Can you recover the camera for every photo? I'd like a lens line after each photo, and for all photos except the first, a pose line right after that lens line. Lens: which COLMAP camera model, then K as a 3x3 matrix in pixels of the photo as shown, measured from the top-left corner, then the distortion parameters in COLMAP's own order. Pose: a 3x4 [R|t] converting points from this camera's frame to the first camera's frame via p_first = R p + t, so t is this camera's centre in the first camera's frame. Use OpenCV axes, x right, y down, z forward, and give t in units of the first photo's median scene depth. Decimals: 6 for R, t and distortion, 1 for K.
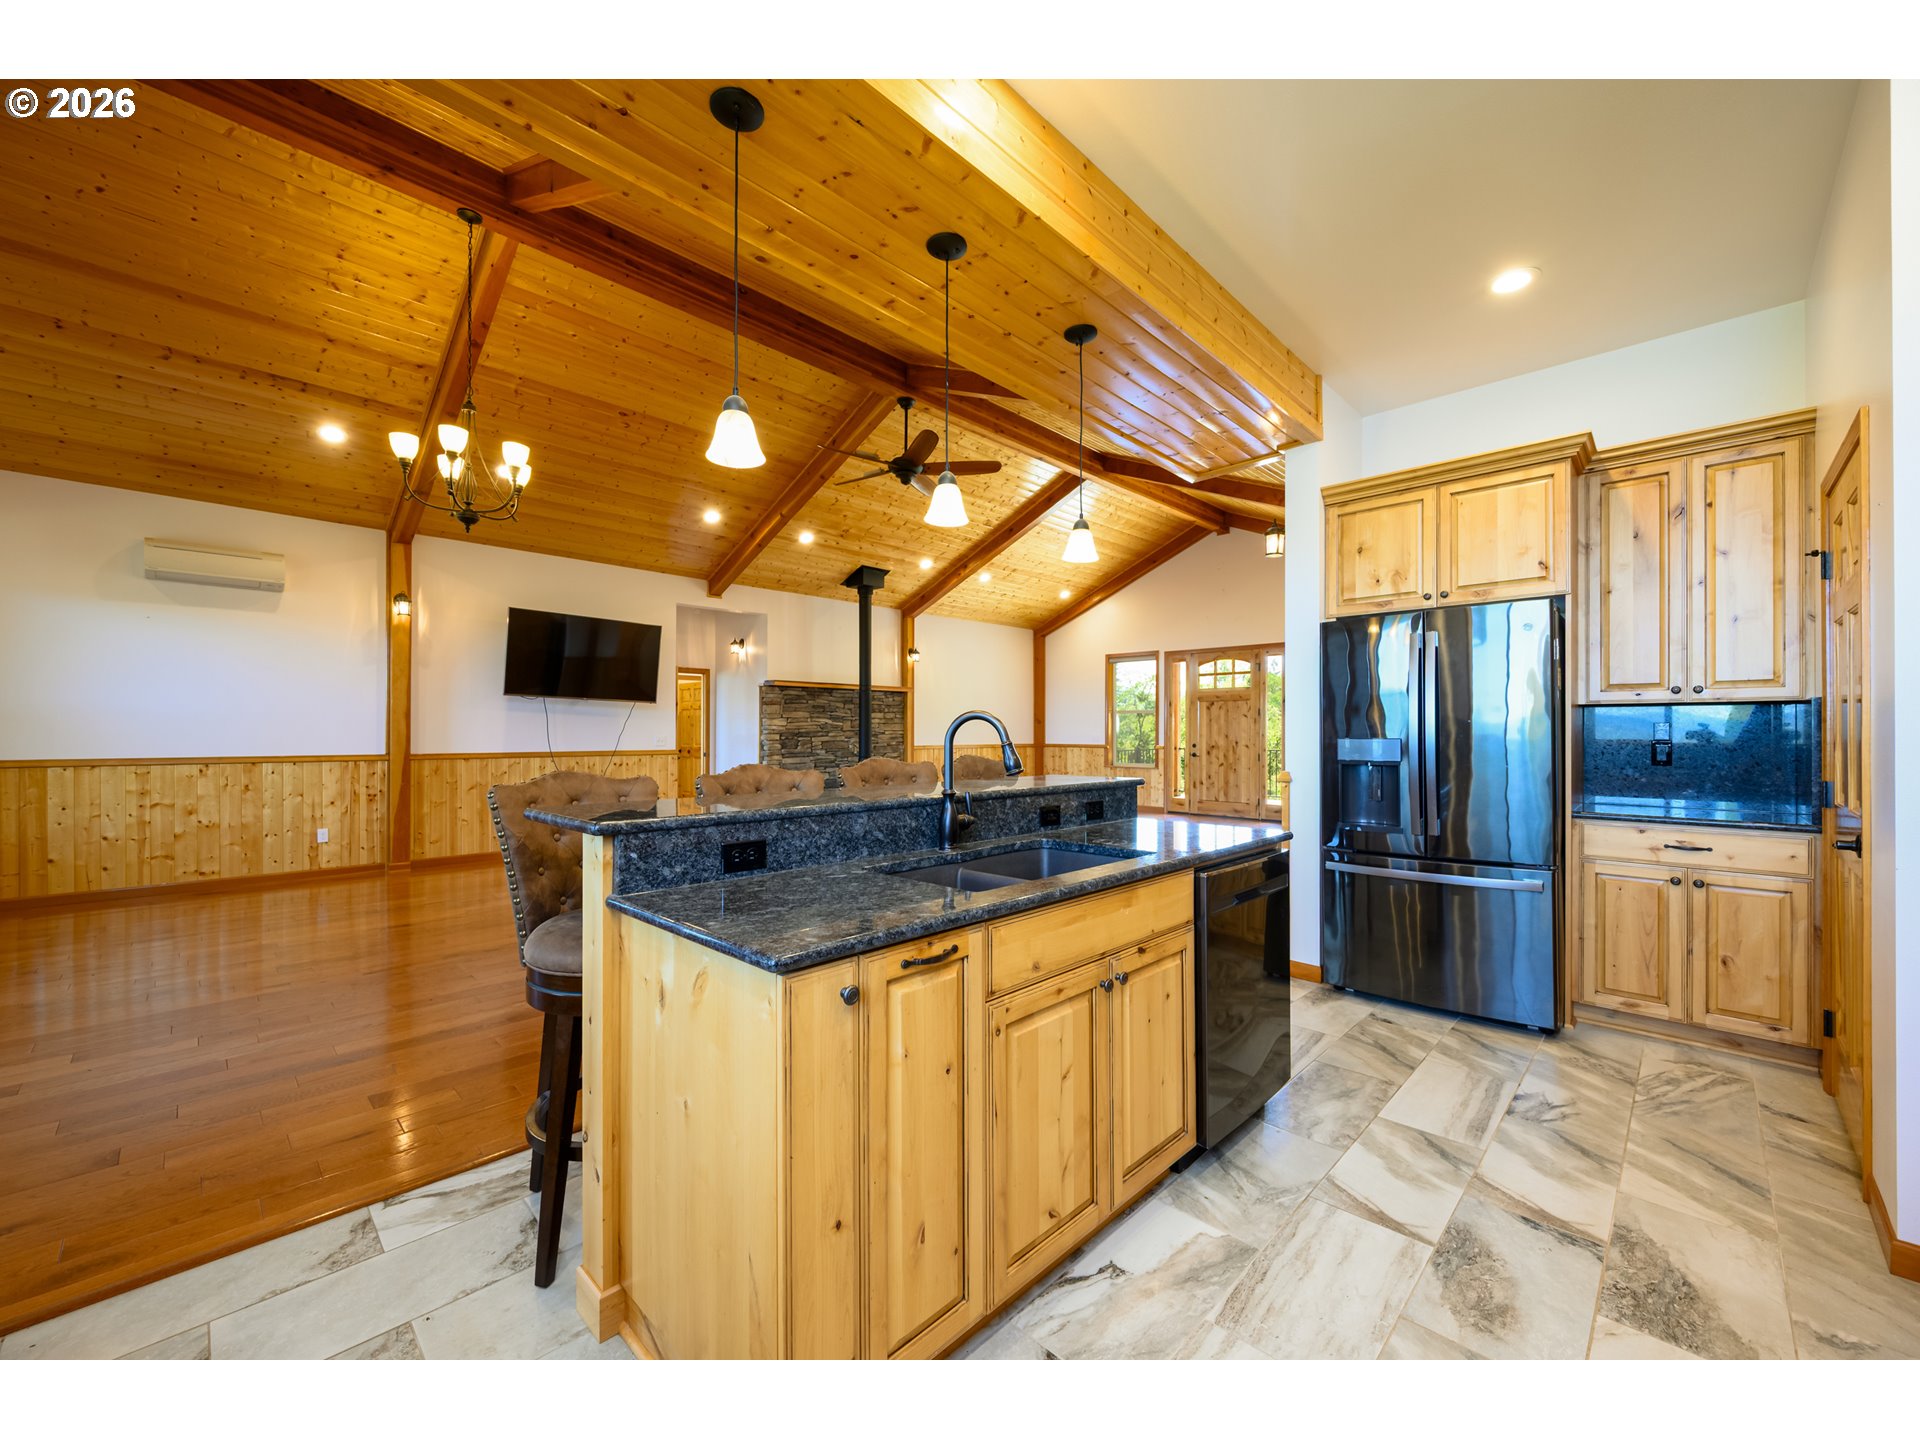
lens RADIAL K [[752.4, 0, 979.1], [0, 752.4, 731.4], [0, 0, 1]] dist [-0.001353, -0.000086]
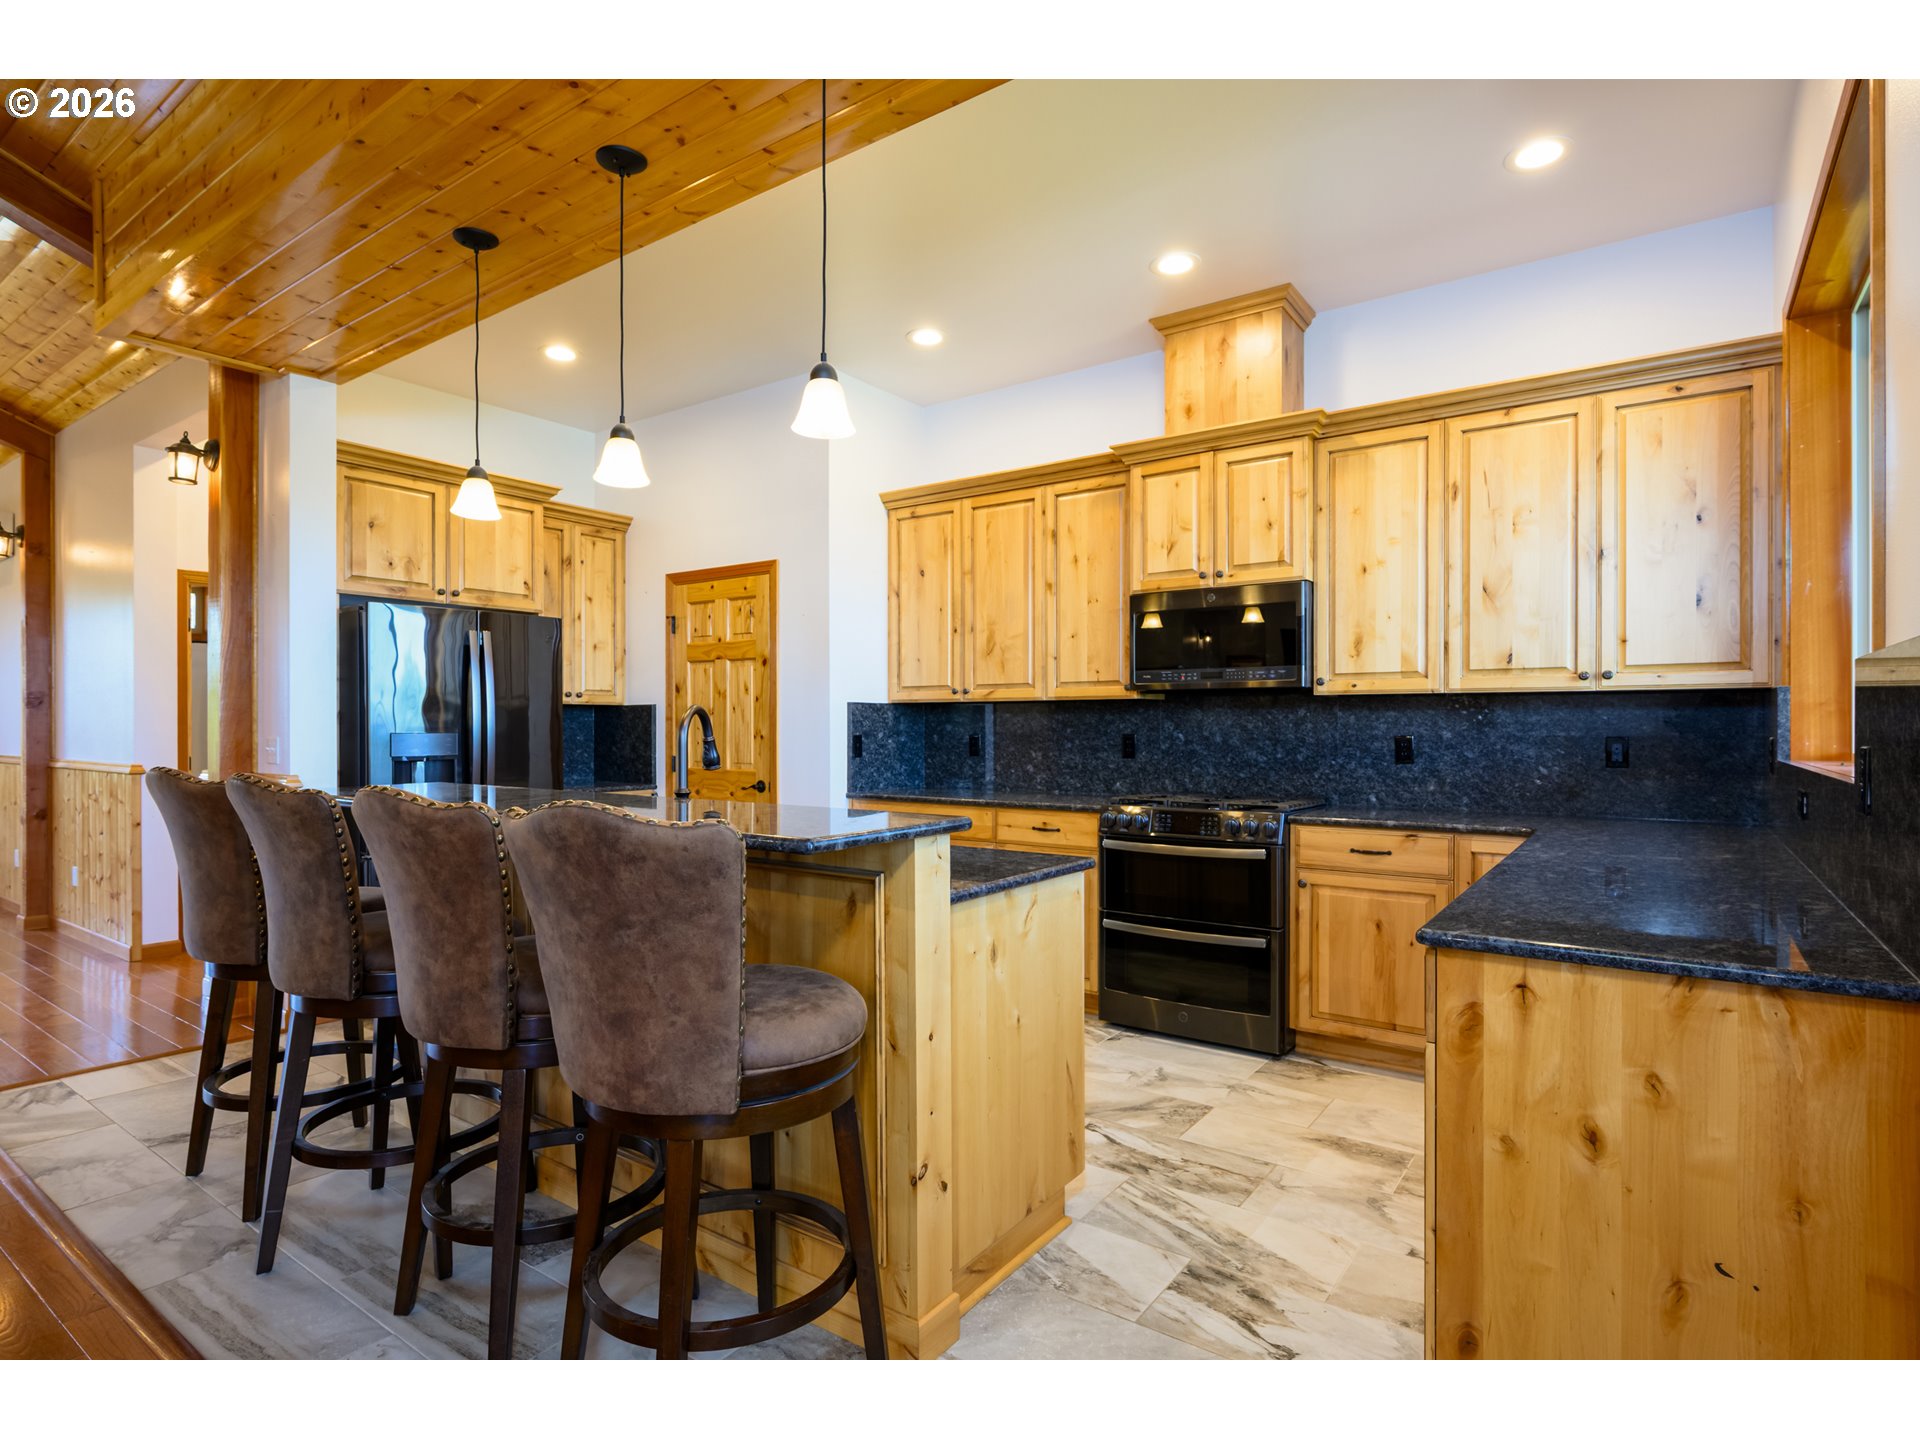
lens RADIAL K [[932.2, 0, 968.8], [0, 932.2, 728.5], [0, 0, 1]] dist [-0.018579, 0.000026]
pose [[-0.151737, -0.001440, 0.988420, -0.558827], [0.000478, 0.999999, 0.001530, 0.001605], [-0.988421, 0.000704, -0.151736, 0.374582]]
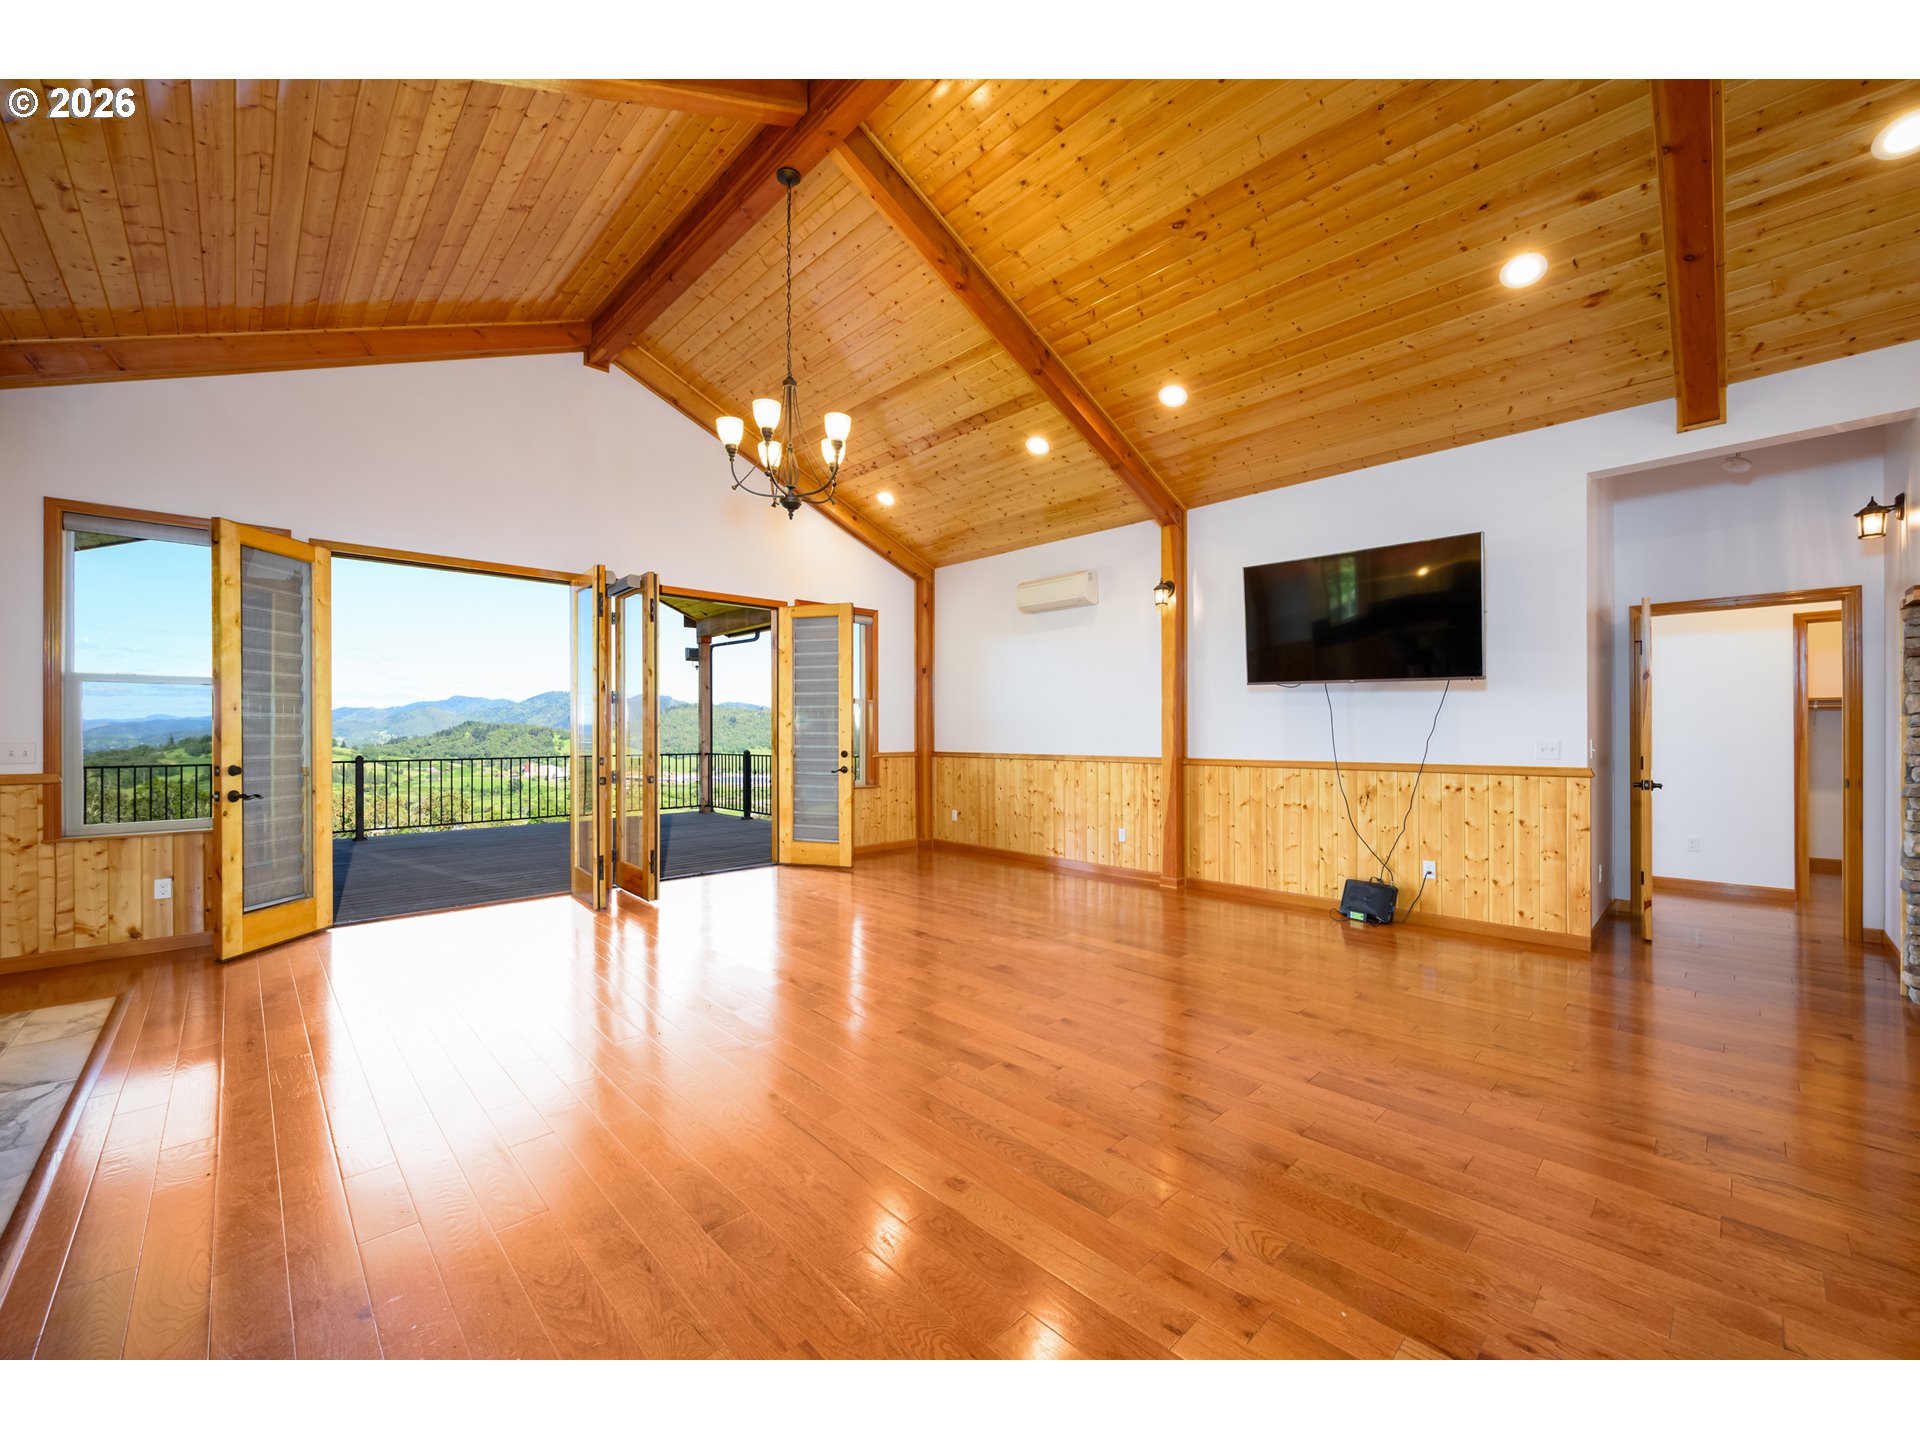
lens RADIAL K [[752.4, 0, 972.5], [0, 752.4, 734.1], [0, 0, 1]] dist [-0.001353, -0.000086]
pose [[-0.049010, 0.000849, -0.998798, 0.205273], [0.003732, 0.999993, 0.000667, 0.000237], [0.998791, -0.003695, -0.049013, 1.132091]]
